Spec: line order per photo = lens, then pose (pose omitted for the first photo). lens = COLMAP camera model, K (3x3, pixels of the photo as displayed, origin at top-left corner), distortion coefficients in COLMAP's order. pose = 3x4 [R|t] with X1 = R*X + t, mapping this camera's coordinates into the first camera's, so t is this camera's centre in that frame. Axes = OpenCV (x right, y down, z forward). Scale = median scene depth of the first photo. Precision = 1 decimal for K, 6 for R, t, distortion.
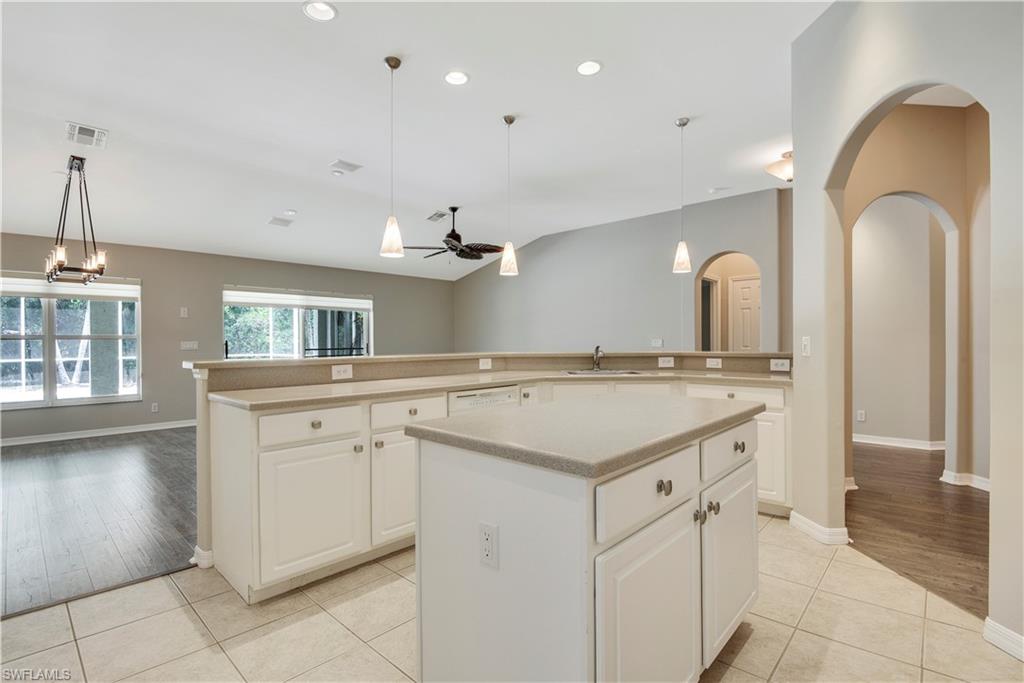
lens RADIAL K [[479.0, 0, 504.2], [0, 479.0, 342.3], [0, 0, 1]] dist [-0.018626, -0.005927]
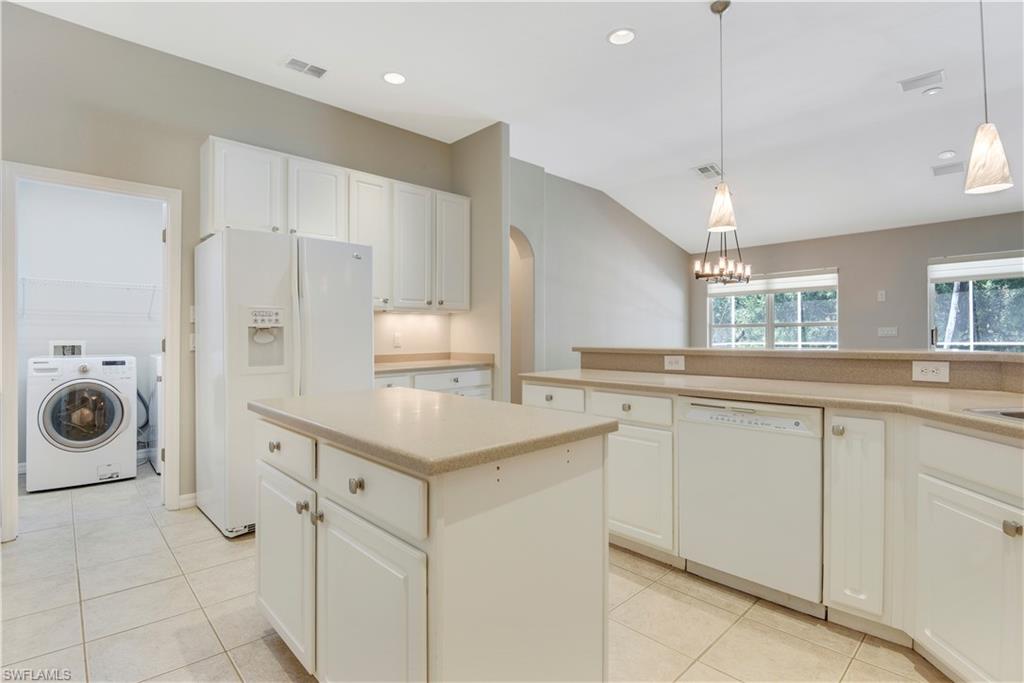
lens RADIAL K [[477.2, 0, 488.6], [0, 477.2, 322.6], [0, 0, 1]] dist [-0.013388, -0.000996]
pose [[-0.072920, -0.015518, -0.997217, 0.423189], [0.009665, 0.999821, -0.016265, -0.005207], [0.997291, -0.010824, -0.072757, 0.438718]]
